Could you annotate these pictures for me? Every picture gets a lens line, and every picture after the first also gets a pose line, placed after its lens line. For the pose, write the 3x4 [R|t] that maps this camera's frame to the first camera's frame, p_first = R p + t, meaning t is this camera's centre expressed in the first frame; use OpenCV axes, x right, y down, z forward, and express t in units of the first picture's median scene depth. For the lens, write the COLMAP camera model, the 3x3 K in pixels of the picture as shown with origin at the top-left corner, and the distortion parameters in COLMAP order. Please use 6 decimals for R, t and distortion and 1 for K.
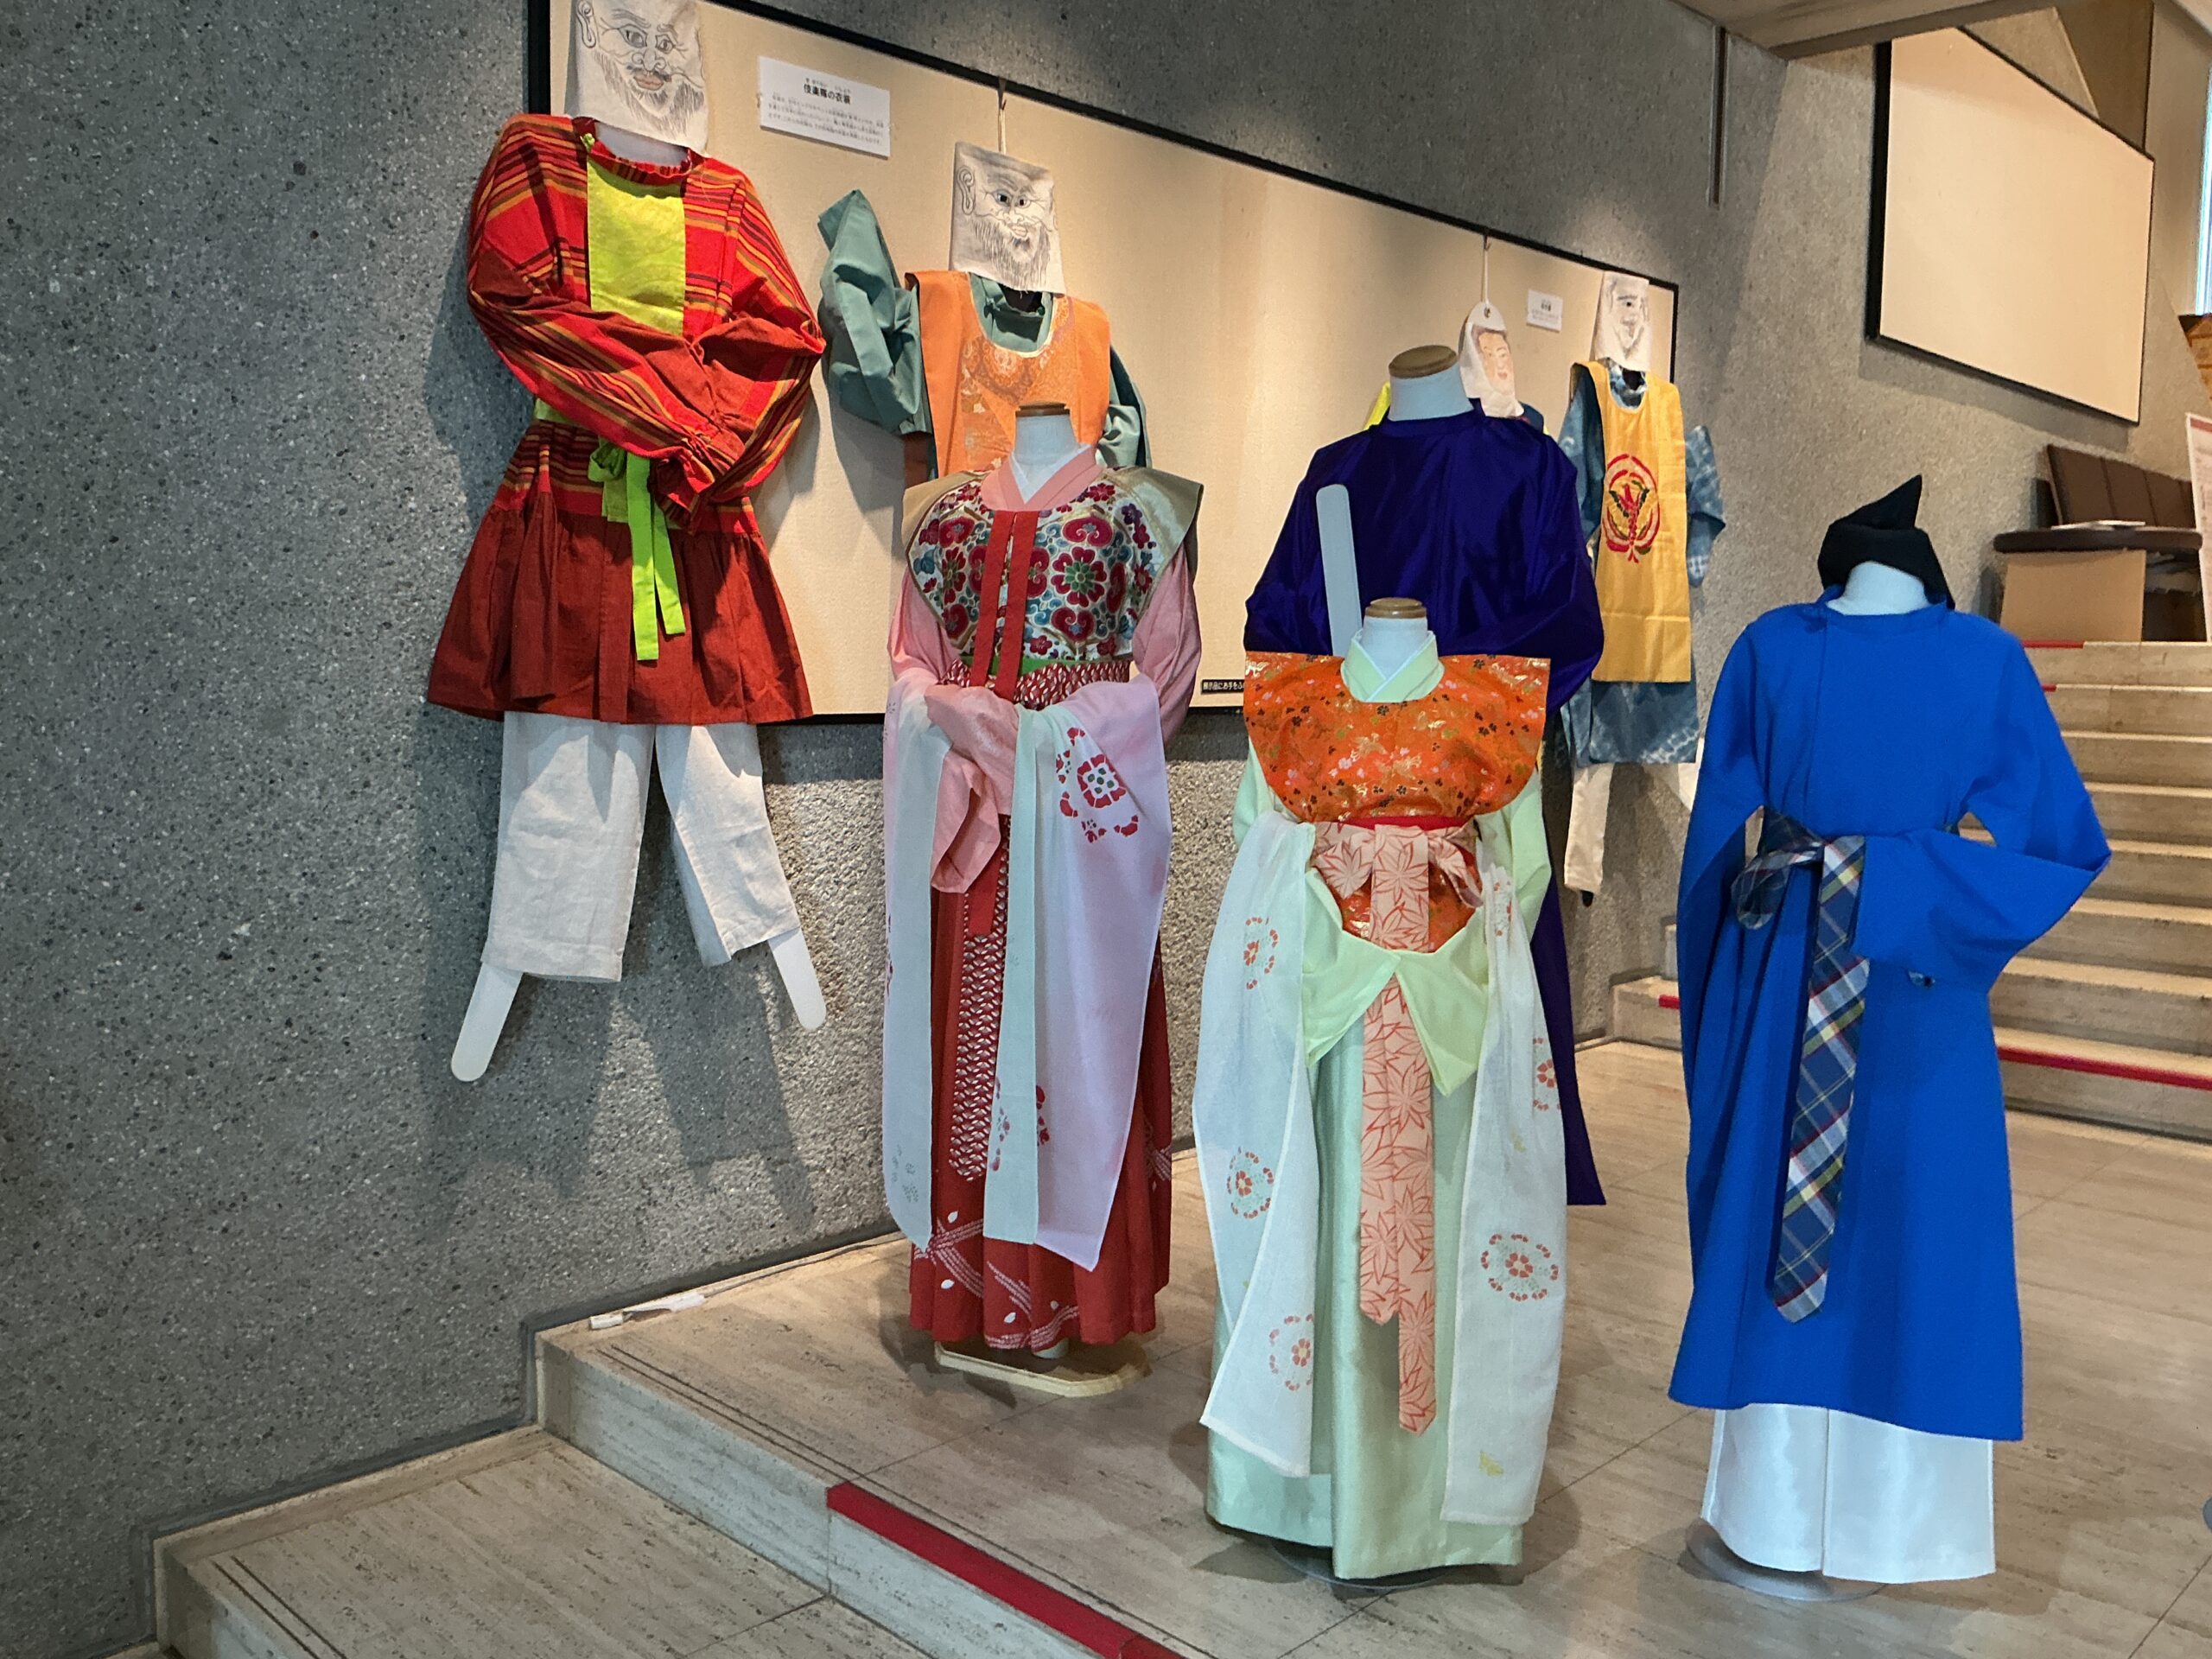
lens RADIAL K [[1860.6, 0, 1103.1], [0, 1860.6, 821.2], [0, 0, 1]] dist [0.002886, -0.046130]
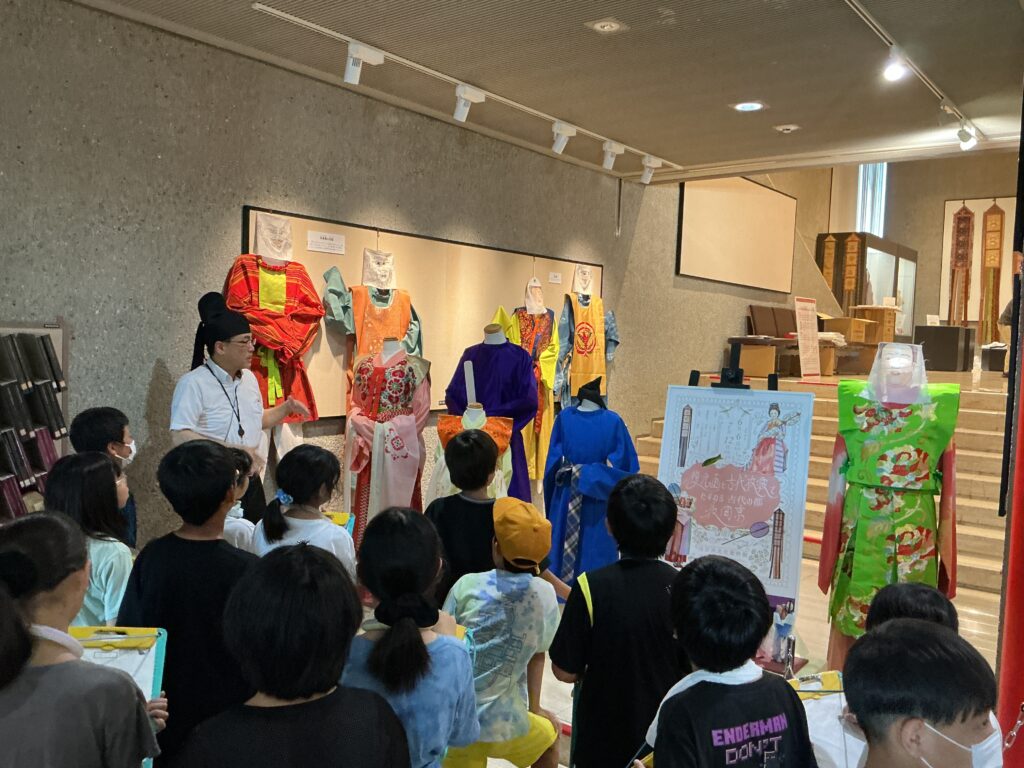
lens RADIAL K [[861.3, 0, 535.1], [0, 861.3, 378.5], [0, 0, 1]] dist [0.002886, -0.046130]
pose [[0.991768, 0.016414, 0.126993, 0.037604], [-0.011203, 0.999070, -0.041635, -0.072750], [-0.127559, 0.039870, 0.991029, -0.645675]]
